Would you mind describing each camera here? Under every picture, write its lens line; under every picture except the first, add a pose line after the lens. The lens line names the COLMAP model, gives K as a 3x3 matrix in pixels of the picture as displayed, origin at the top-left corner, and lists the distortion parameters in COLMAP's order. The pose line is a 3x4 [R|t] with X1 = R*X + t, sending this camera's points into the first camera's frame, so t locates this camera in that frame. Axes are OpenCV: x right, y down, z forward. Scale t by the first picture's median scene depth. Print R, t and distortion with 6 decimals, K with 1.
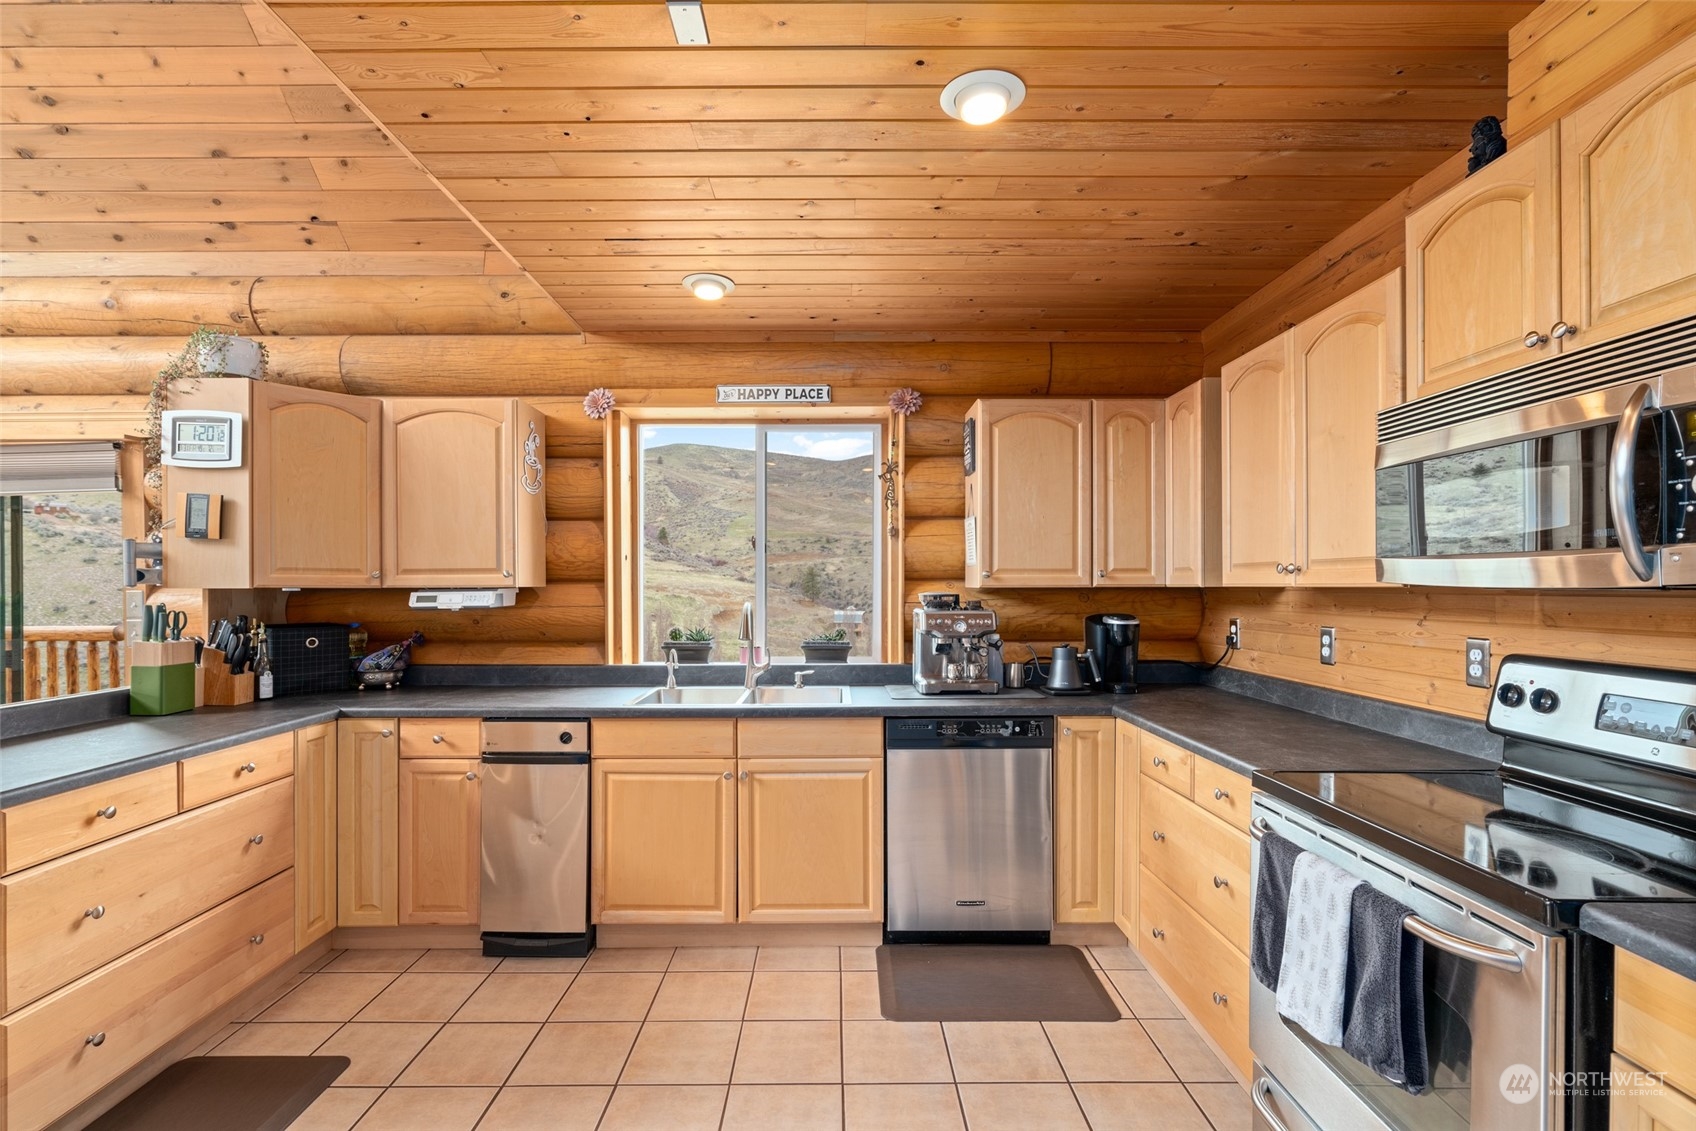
lens RADIAL K [[771.1, 0, 842.7], [0, 771.1, 586.3], [0, 0, 1]] dist [-0.012817, 0.005695]
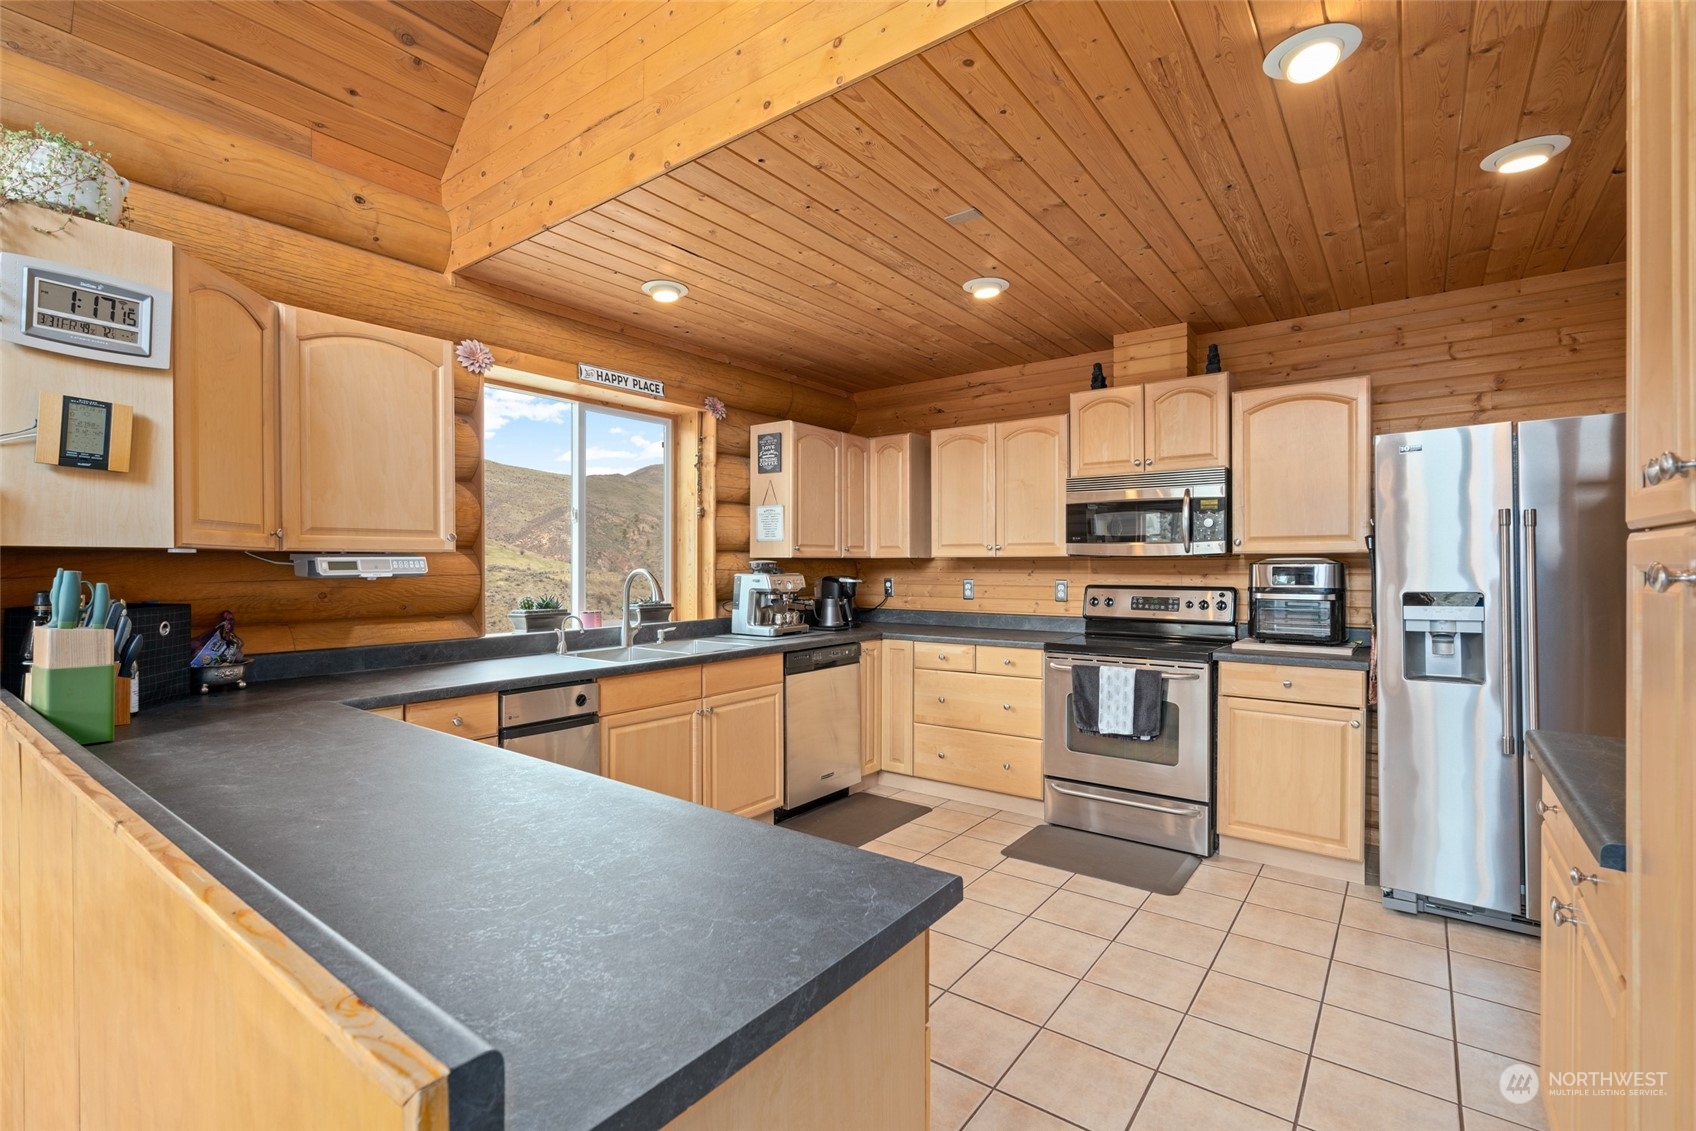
lens RADIAL K [[762.5, 0, 848.0], [0, 762.5, 565.5], [0, 0, 1]] dist [-0.002604, 0.000055]
pose [[0.604930, 0.000412, 0.796278, -0.855259], [0.000217, 1.000000, -0.000682, 0.017023], [-0.796278, 0.000585, 0.604930, 0.094320]]
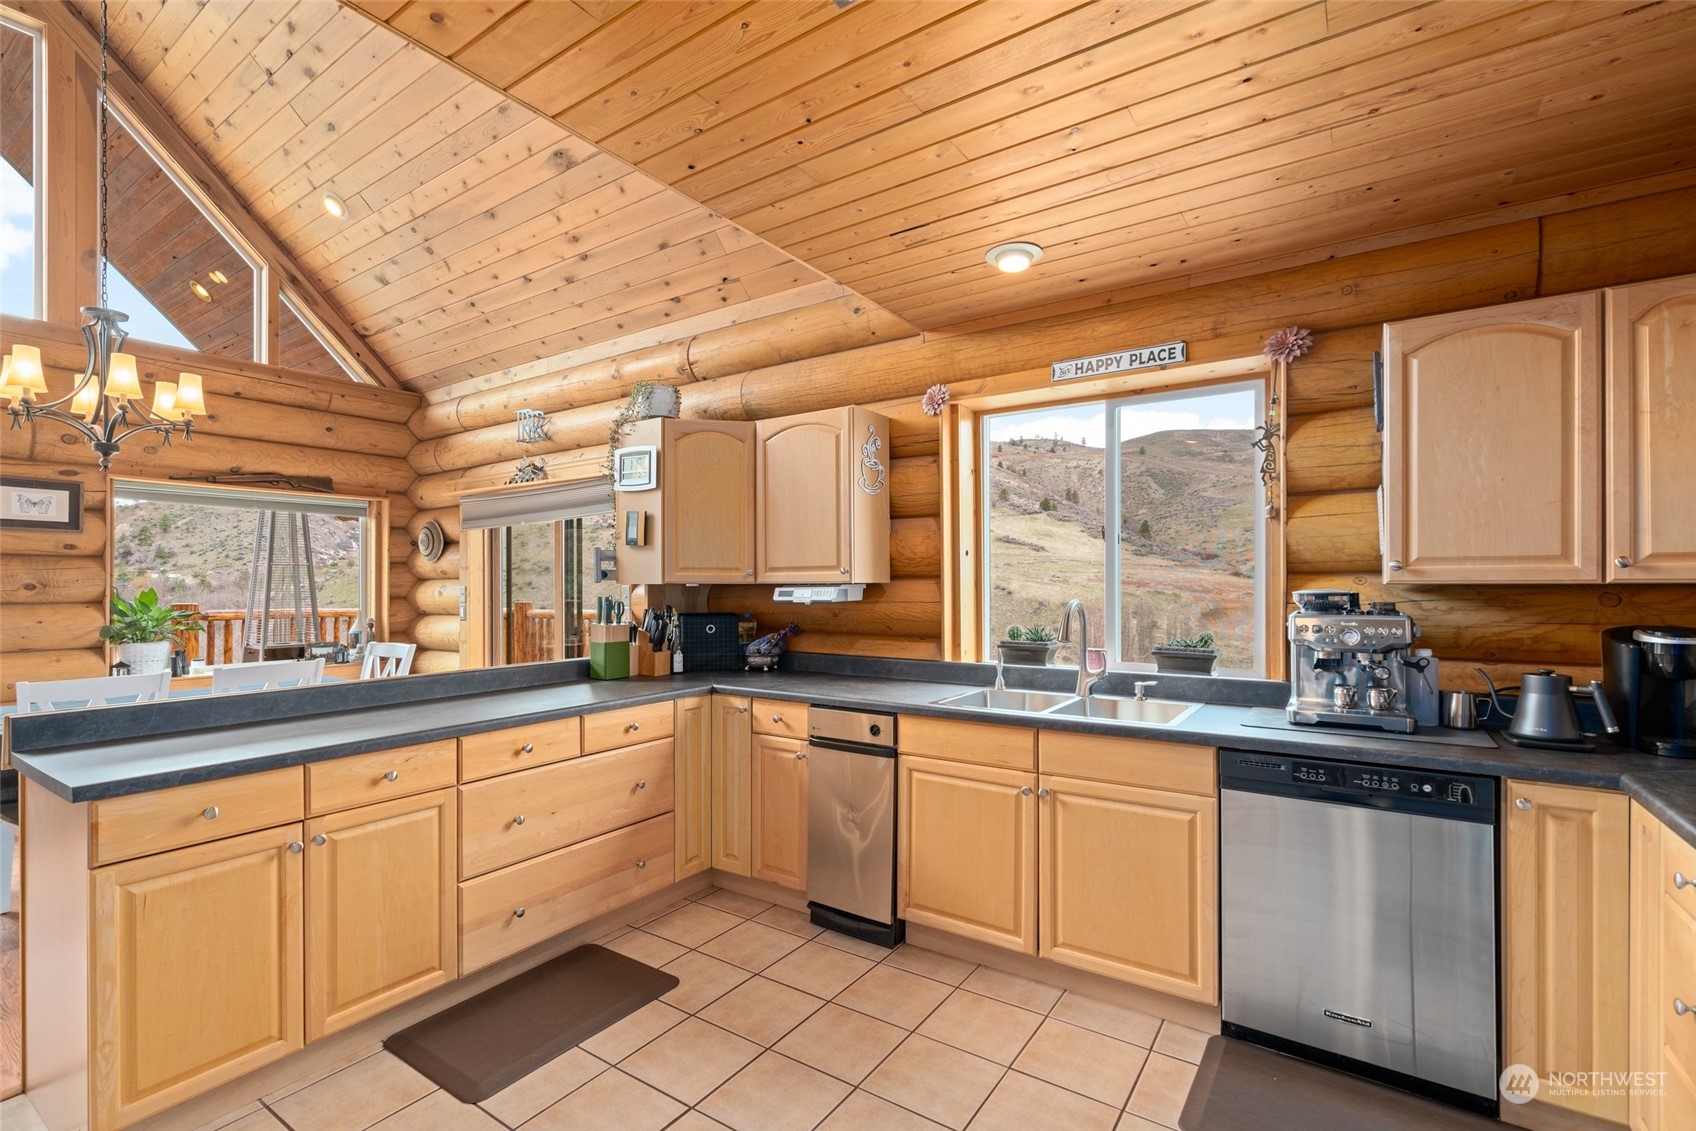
lens RADIAL K [[769.0, 0, 839.4], [0, 769.0, 580.0], [0, 0, 1]] dist [-0.012096, 0.007000]
pose [[0.819613, -0.002041, -0.572914, 0.169750], [0.000555, 0.999996, -0.002768, -0.000343], [0.572917, 0.001951, 0.819611, 0.119159]]
